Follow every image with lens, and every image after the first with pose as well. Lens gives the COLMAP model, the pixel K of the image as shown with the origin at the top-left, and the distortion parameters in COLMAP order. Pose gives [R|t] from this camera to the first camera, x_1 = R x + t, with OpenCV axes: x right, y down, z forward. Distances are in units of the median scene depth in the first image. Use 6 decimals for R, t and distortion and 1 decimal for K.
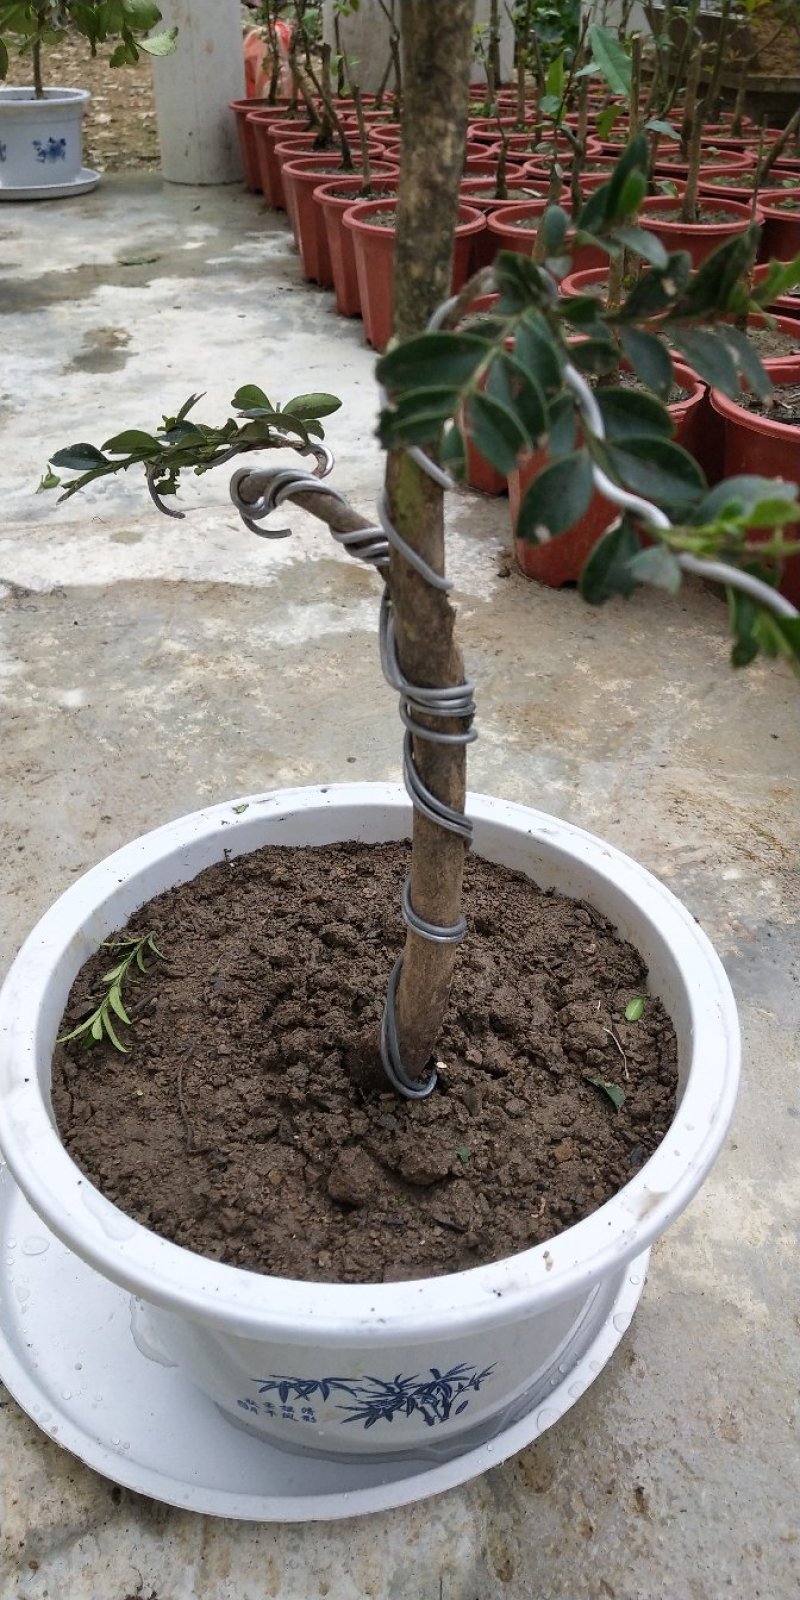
lens RADIAL K [[1260.1, 0, 414.7], [0, 1260.1, 802.8], [0, 0, 1]] dist [-0.031641, 0.056014]
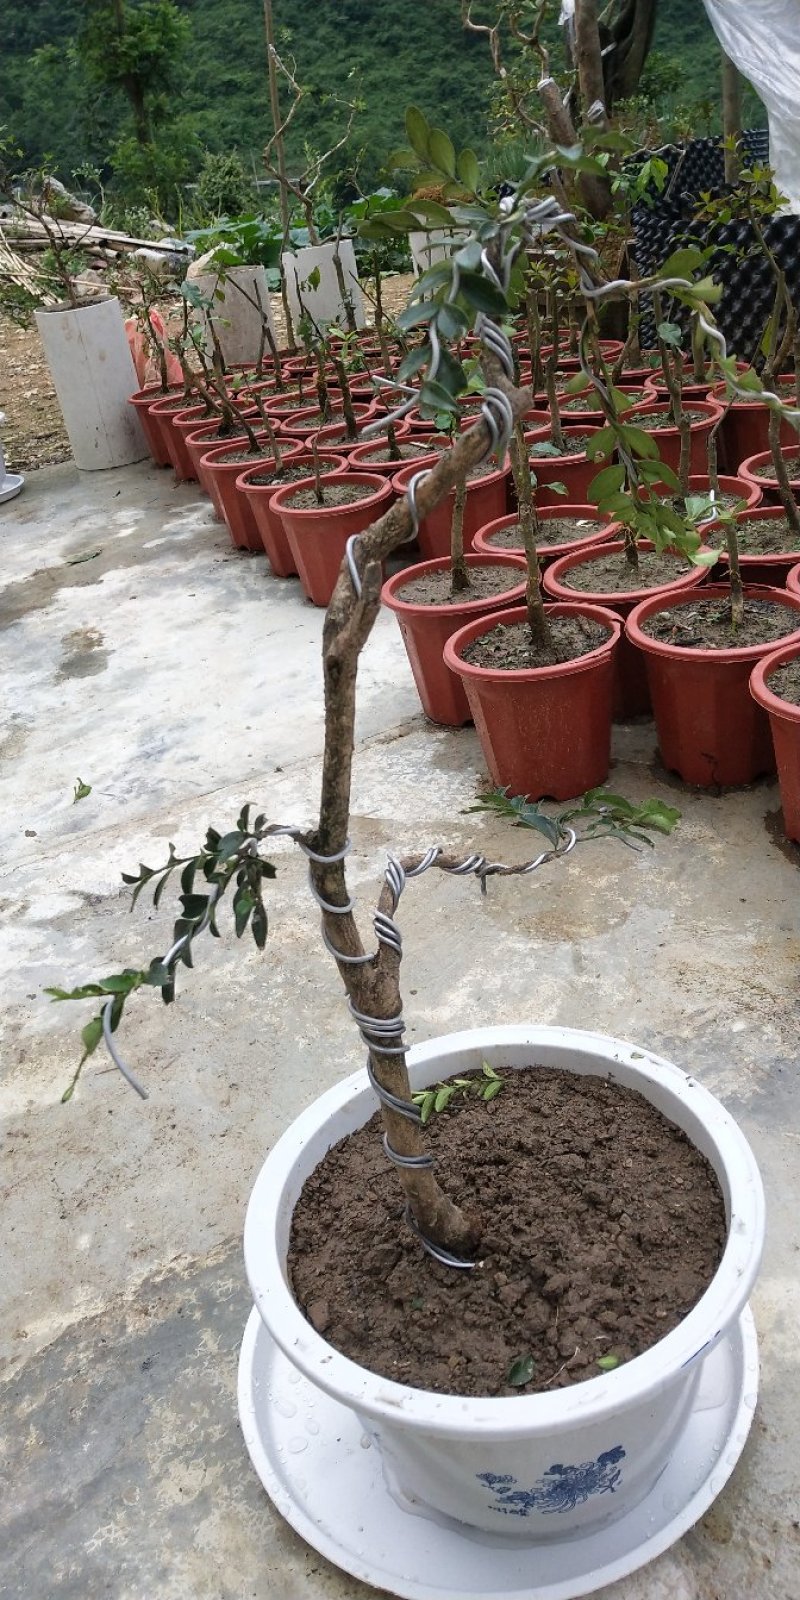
lens RADIAL K [[1260.1, 0, 407.6], [0, 1260.1, 797.6], [0, 0, 1]] dist [-0.031641, 0.056014]
pose [[0.978259, -0.202409, 0.045168, -0.070243], [0.206338, 0.971825, -0.113930, -0.077194], [-0.020835, 0.120773, 0.992461, -0.226926]]
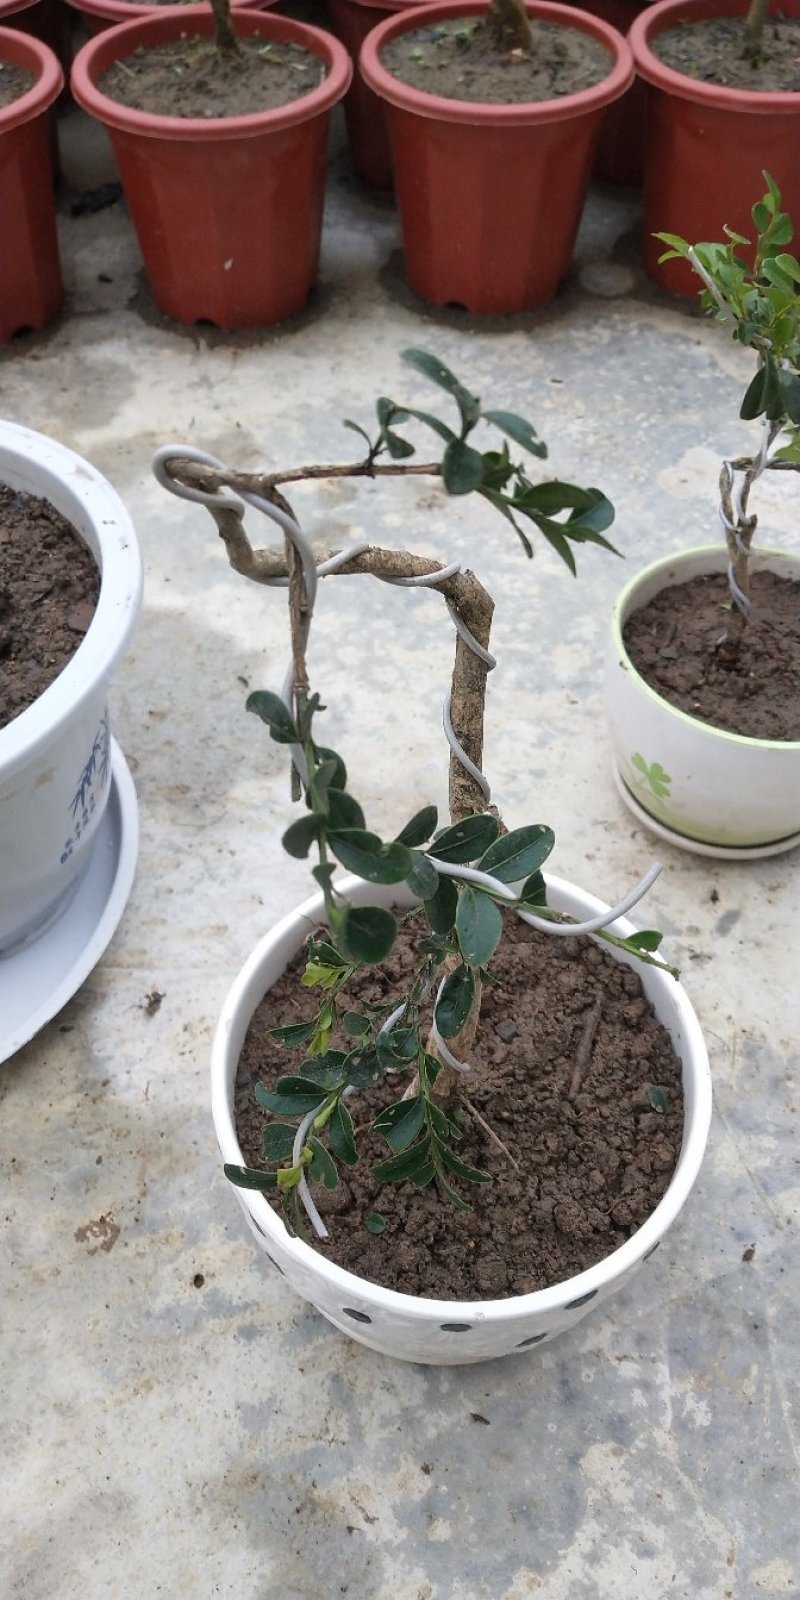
lens RADIAL K [[1260.1, 0, 404.5], [0, 1260.1, 800.2], [0, 0, 1]] dist [-0.031641, 0.056014]
pose [[0.085358, -0.783208, 0.615873, -0.413176], [0.578961, 0.542051, 0.609085, -0.064596], [-0.810875, 0.304576, 0.499715, 0.028150]]
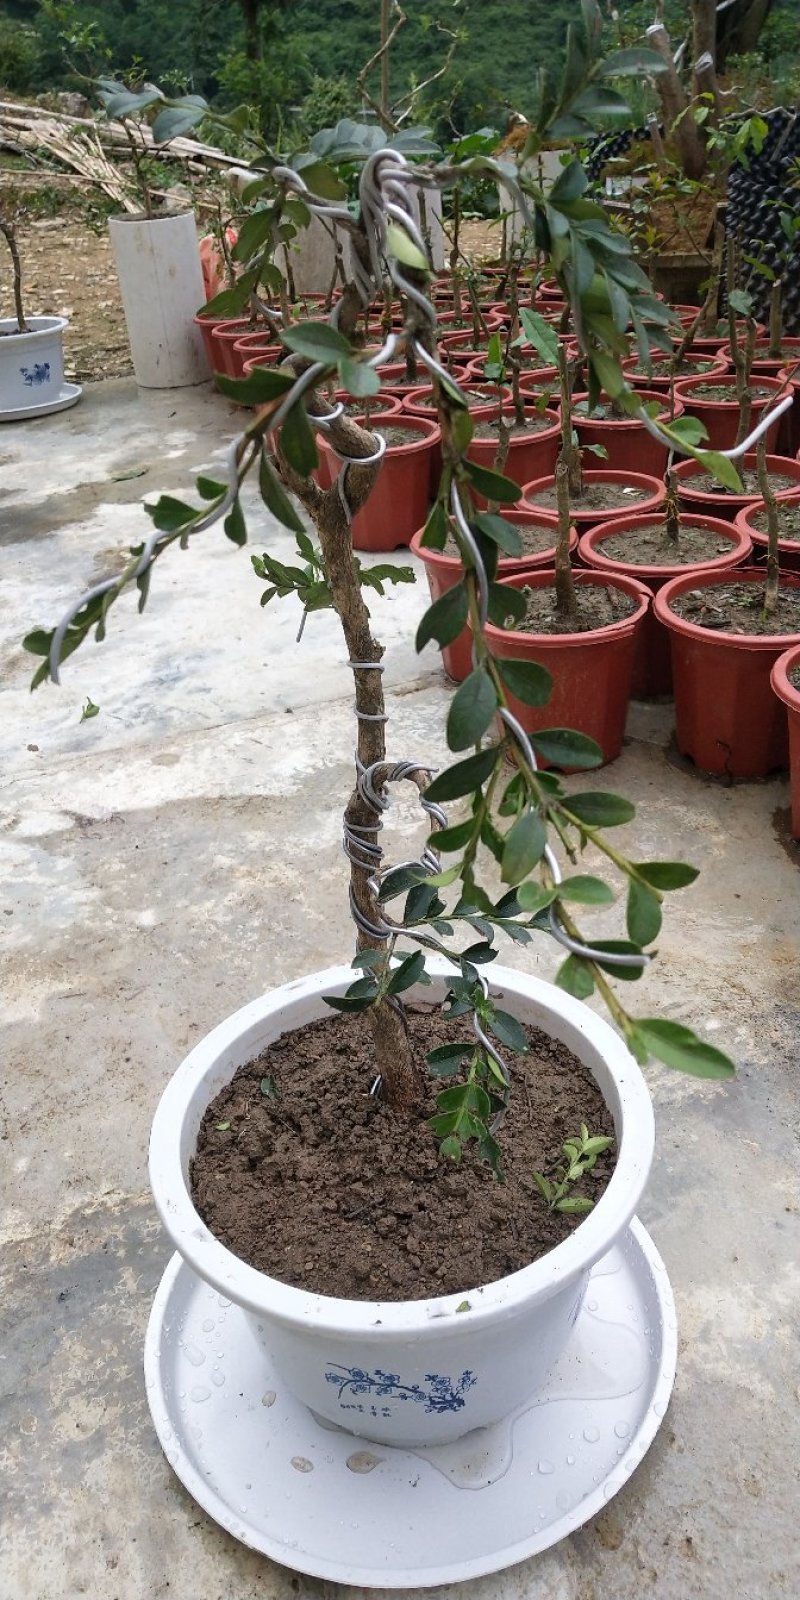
lens RADIAL K [[1260.1, 0, 410.6], [0, 1260.1, 800.6], [0, 0, 1]] dist [-0.031641, 0.056014]
pose [[0.995281, -0.096508, 0.010146, -0.026574], [0.097009, 0.992149, -0.078925, -0.077683], [-0.002449, 0.079537, 0.996829, -0.197948]]
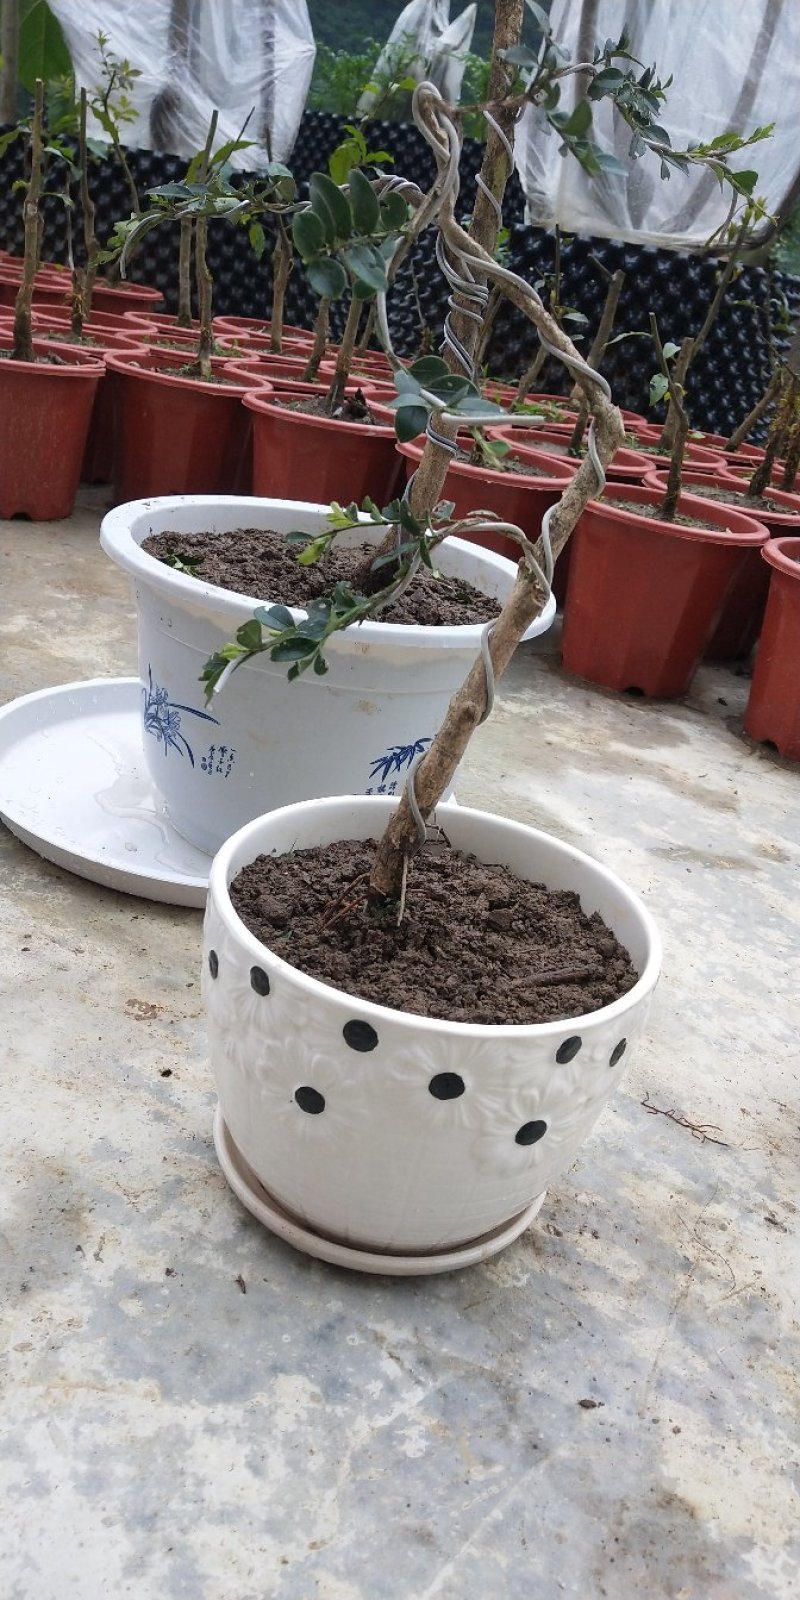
lens RADIAL K [[1260.1, 0, 406.5], [0, 1260.1, 794.7], [0, 0, 1]] dist [-0.031641, 0.056014]
pose [[0.728799, -0.160839, 0.665569, -0.544824], [0.239828, 0.970408, -0.028107, 0.255634], [-0.641353, 0.180107, 0.745807, -0.108073]]
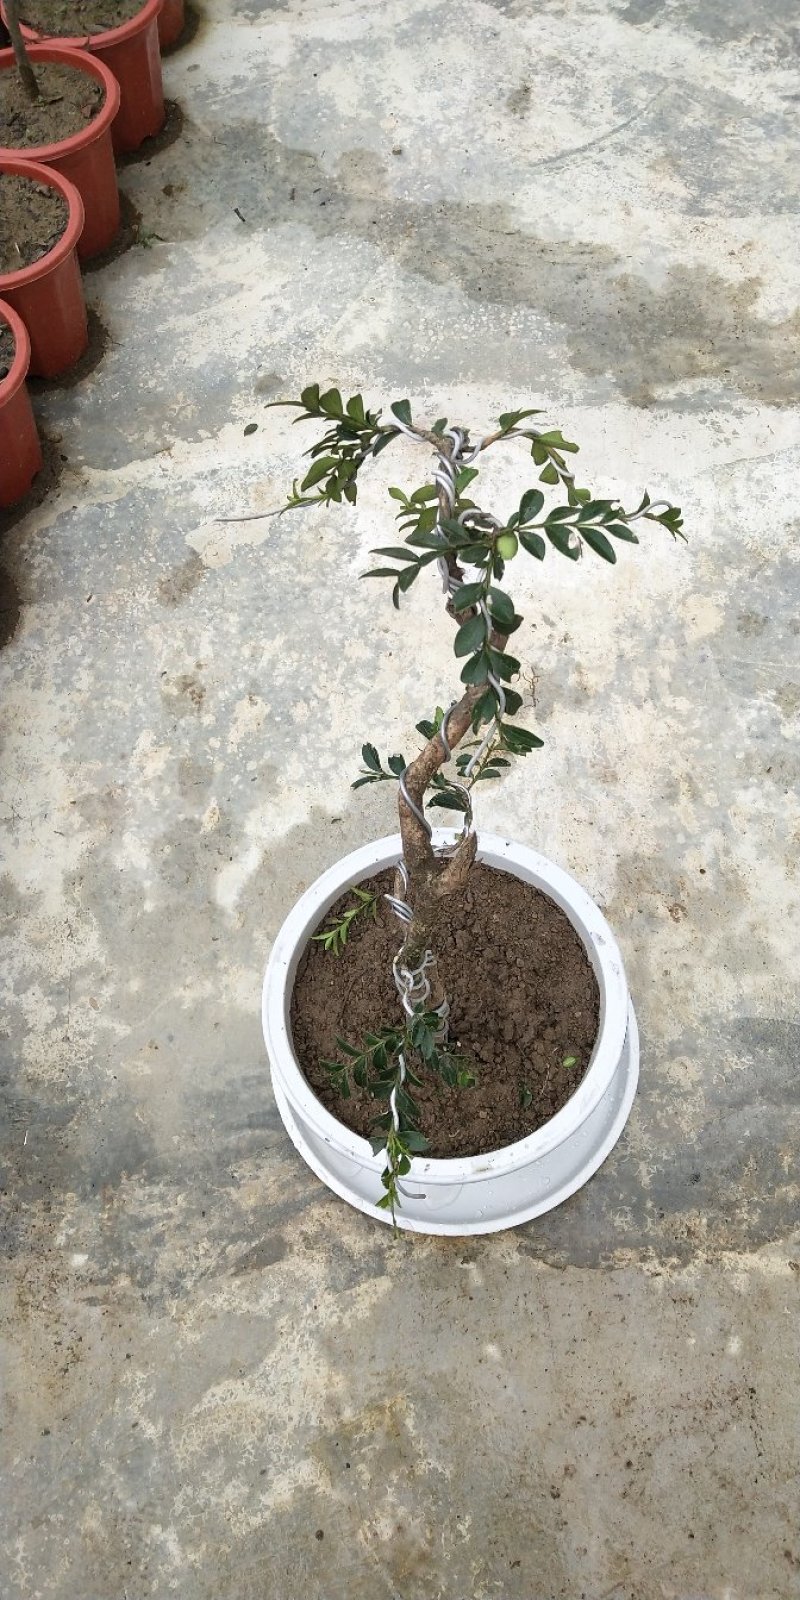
lens RADIAL K [[1260.1, 0, 437.0], [0, 1260.1, 781.6], [0, 0, 1]] dist [-0.031641, 0.056014]
pose [[-0.964760, -0.228072, 0.131234, -0.132563], [0.165338, -0.137444, 0.976613, -0.905823], [-0.204700, 0.963894, 0.170309, 0.206697]]
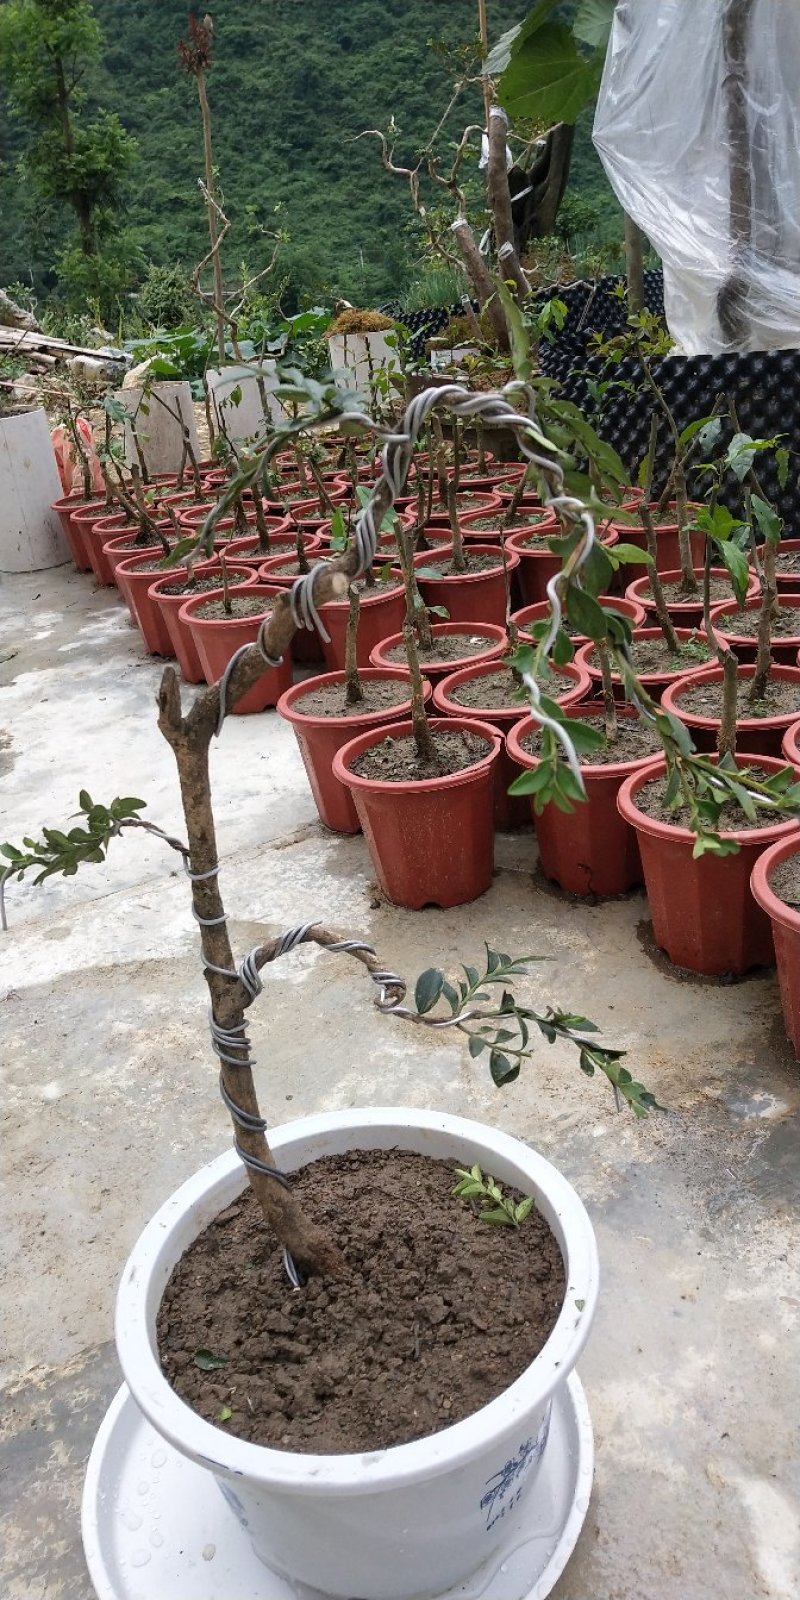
lens RADIAL K [[1260.1, 0, 409.5], [0, 1260.1, 791.7], [0, 0, 1]] dist [-0.031641, 0.056014]
pose [[0.975992, -0.185715, 0.113797, -0.018774], [0.204211, 0.961941, -0.181567, -0.072554], [-0.075747, 0.200447, 0.976772, -0.276443]]
